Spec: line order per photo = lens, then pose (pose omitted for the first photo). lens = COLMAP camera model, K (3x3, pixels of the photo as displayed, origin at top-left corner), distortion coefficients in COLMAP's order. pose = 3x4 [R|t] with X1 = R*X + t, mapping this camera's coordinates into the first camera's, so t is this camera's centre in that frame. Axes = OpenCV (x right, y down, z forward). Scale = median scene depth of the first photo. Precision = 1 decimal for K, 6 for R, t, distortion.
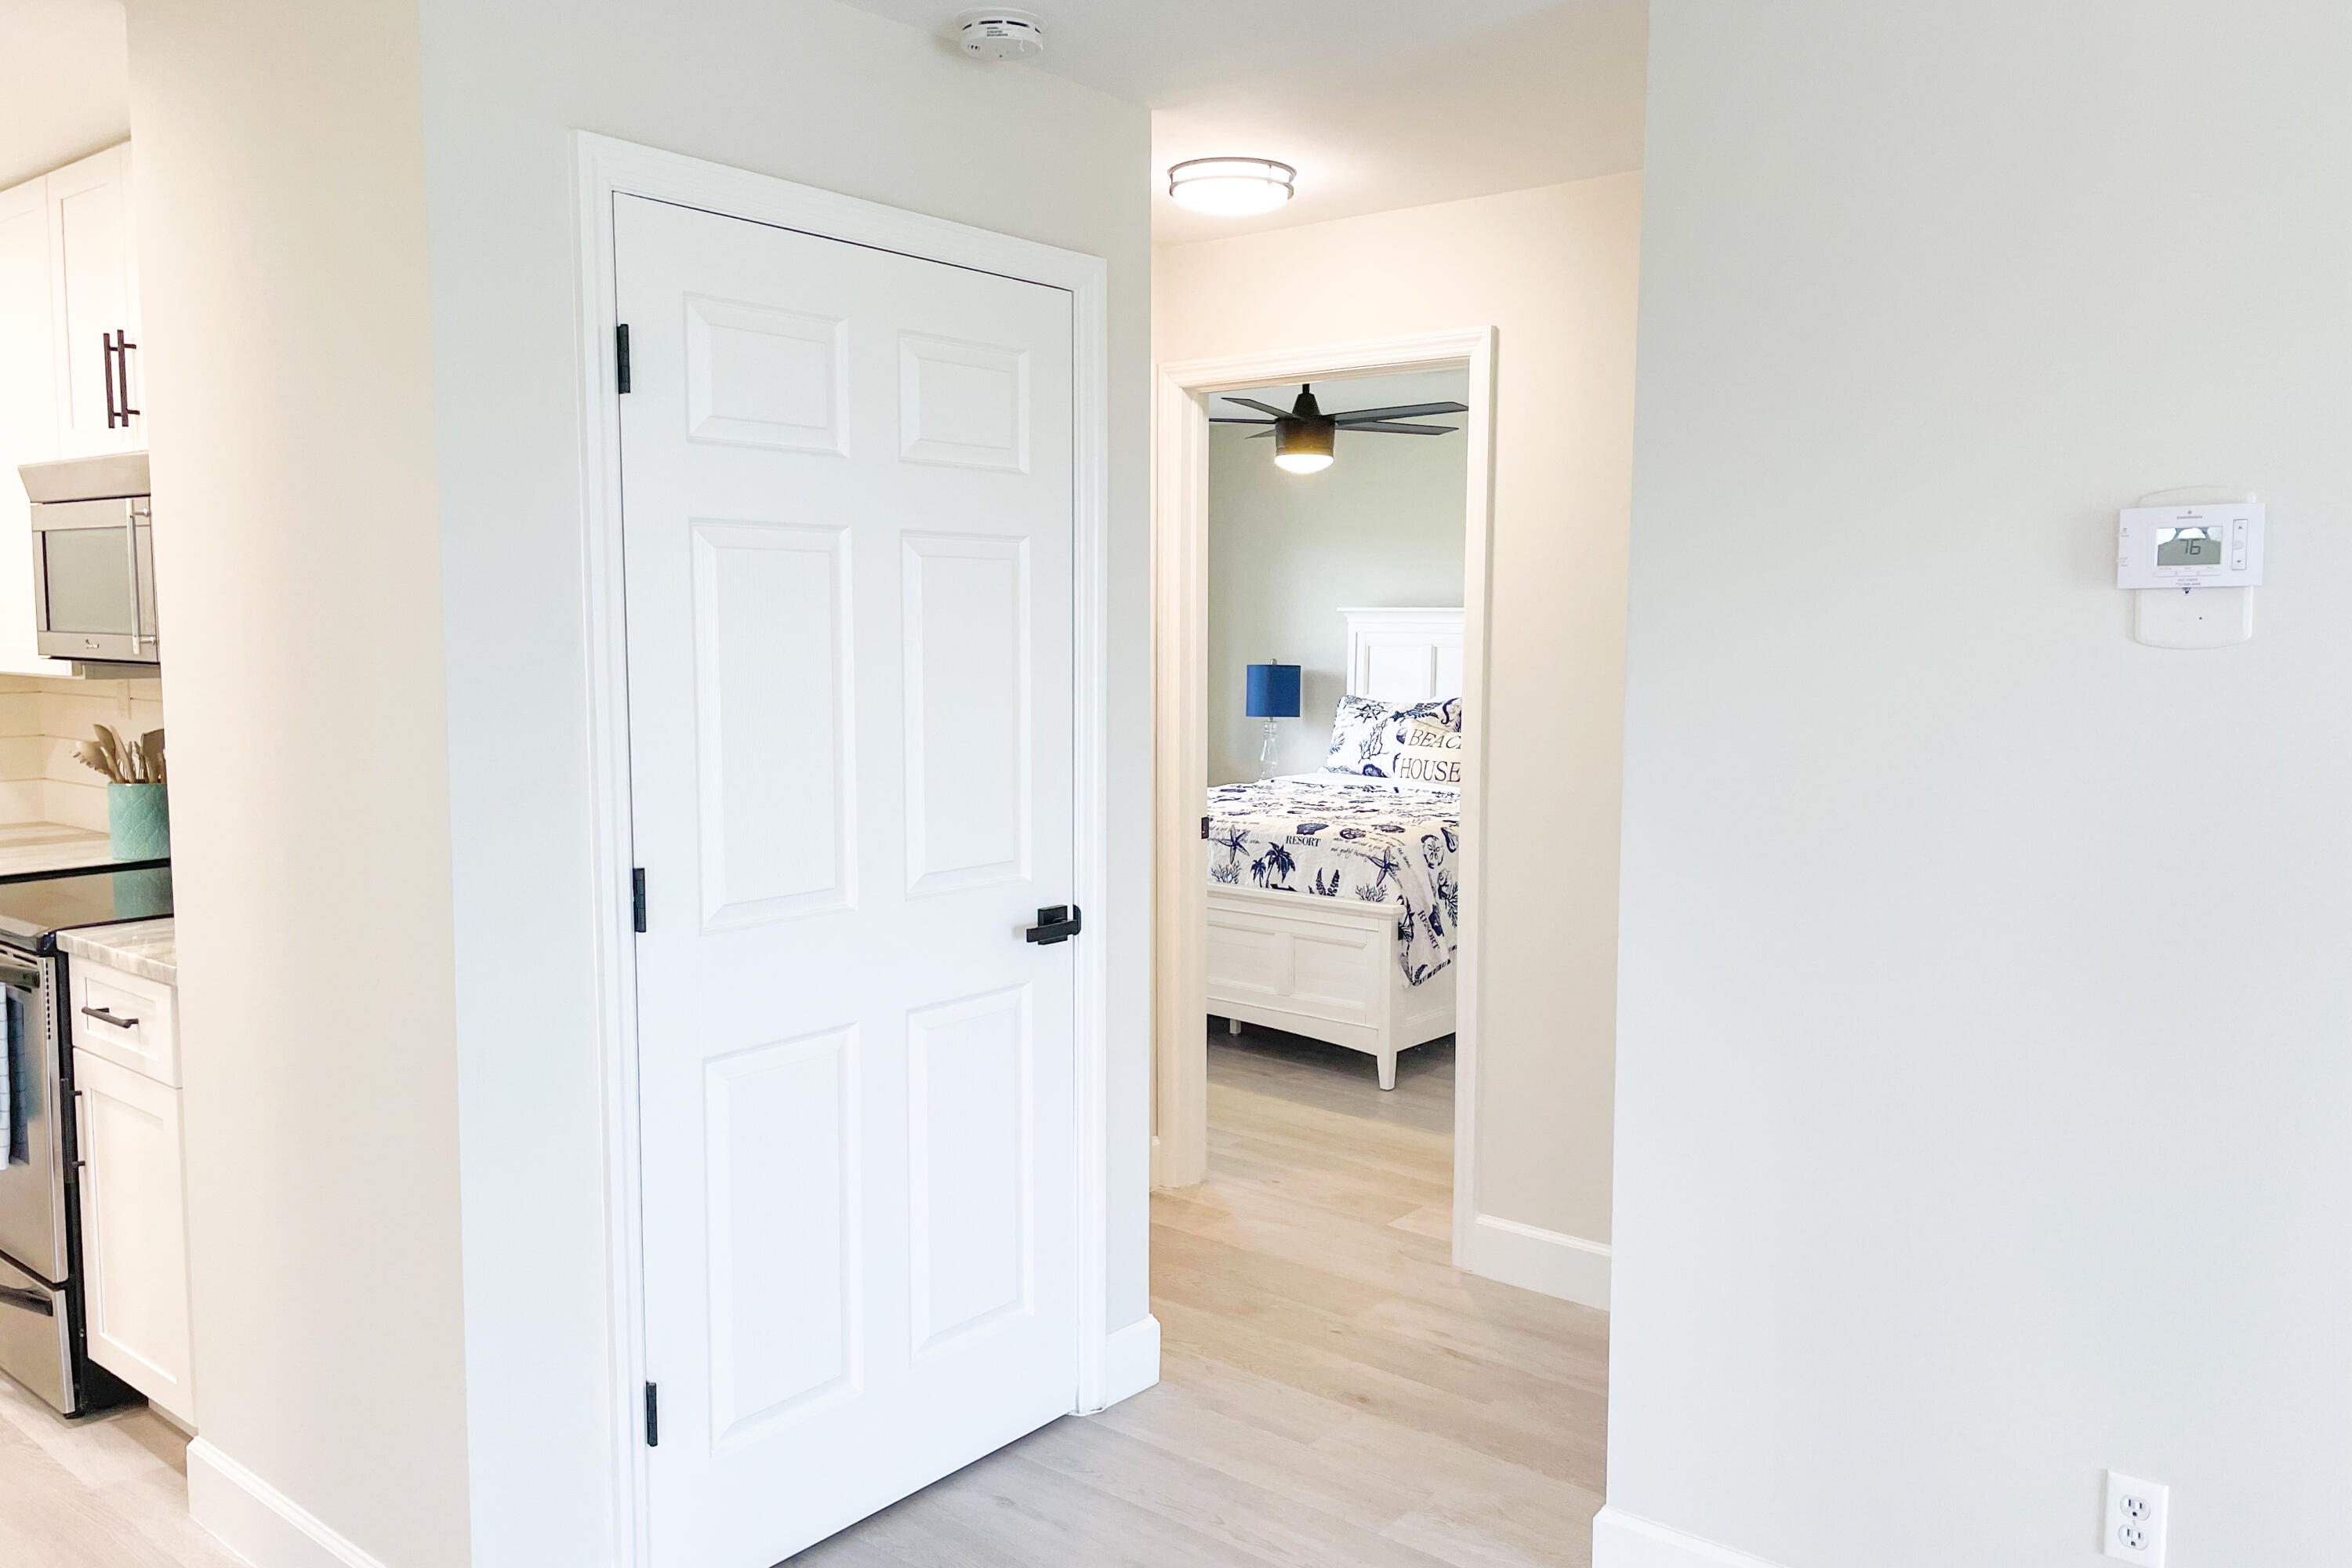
lens RADIAL K [[1714.1, 0, 1176.0], [0, 1714.1, 784.0], [0, 0, 1]] dist [0.073667, 0.000112]
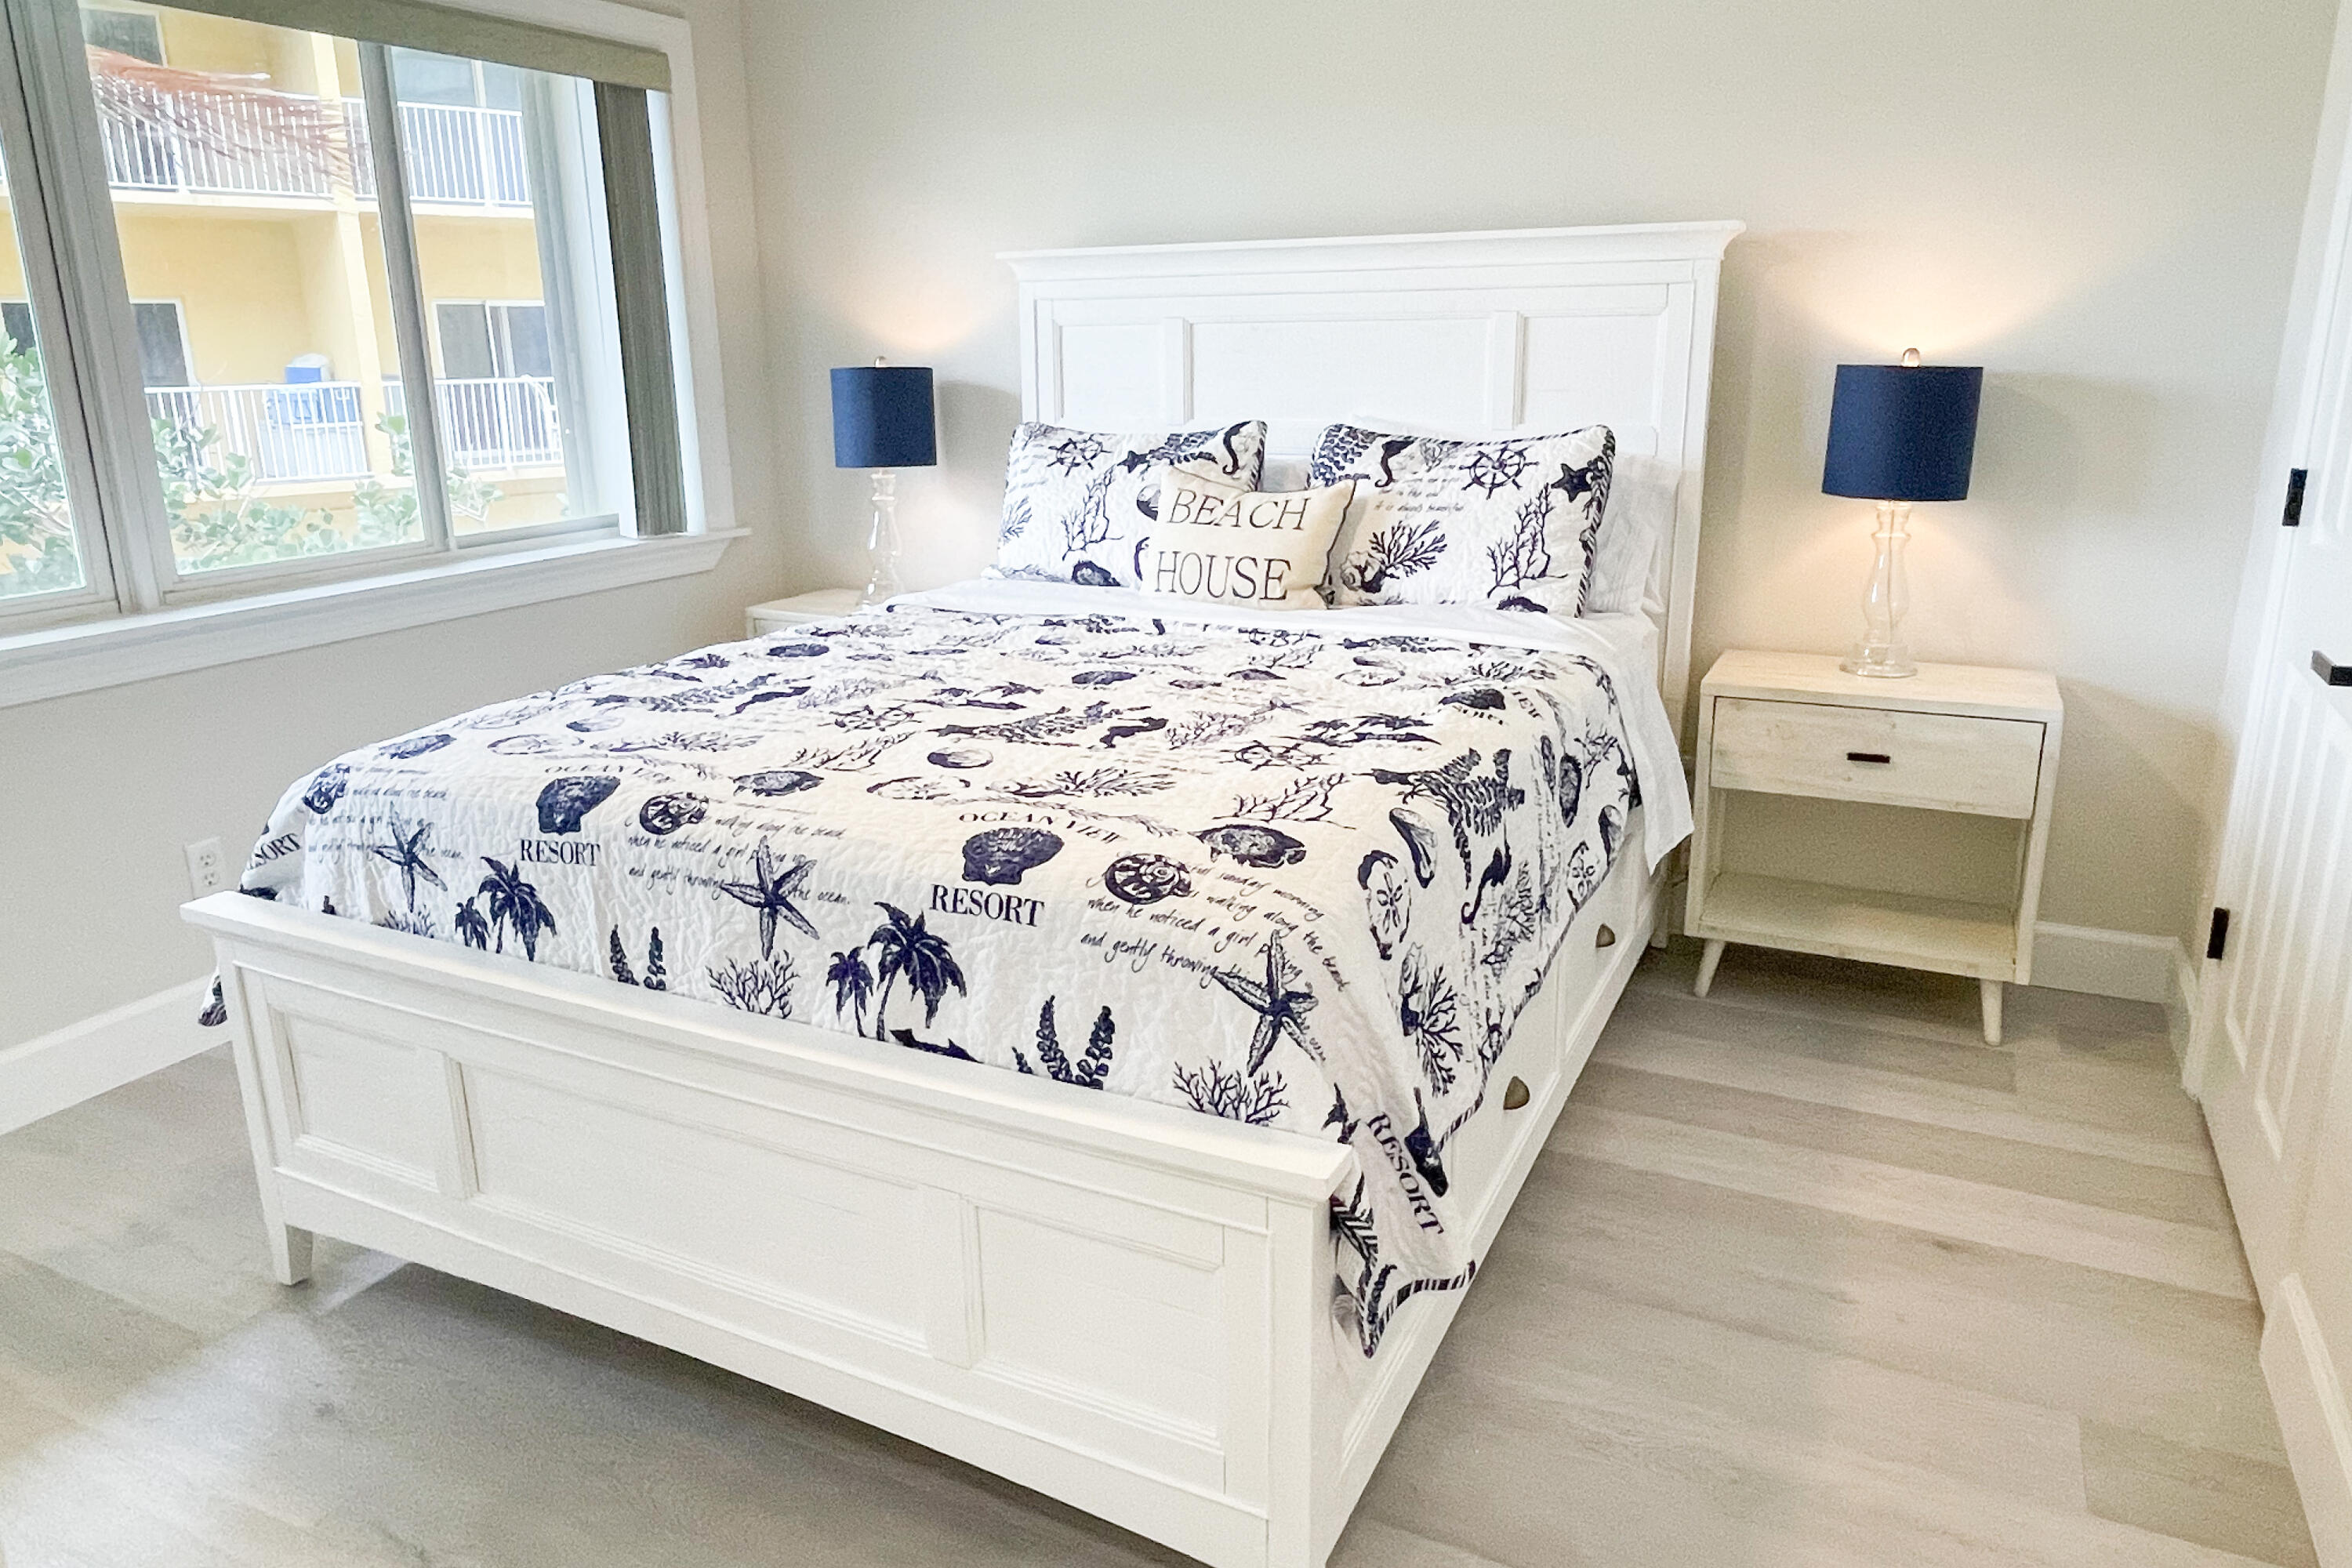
lens RADIAL K [[1536.2, 0, 1168.4], [0, 1536.2, 769.2], [0, 0, 1]] dist [0.007014, 0.002356]
pose [[0.974766, -0.077791, 0.209237, 0.049331], [0.041132, 0.983858, 0.174161, -0.037603], [-0.219407, -0.161160, 0.962231, 0.720233]]
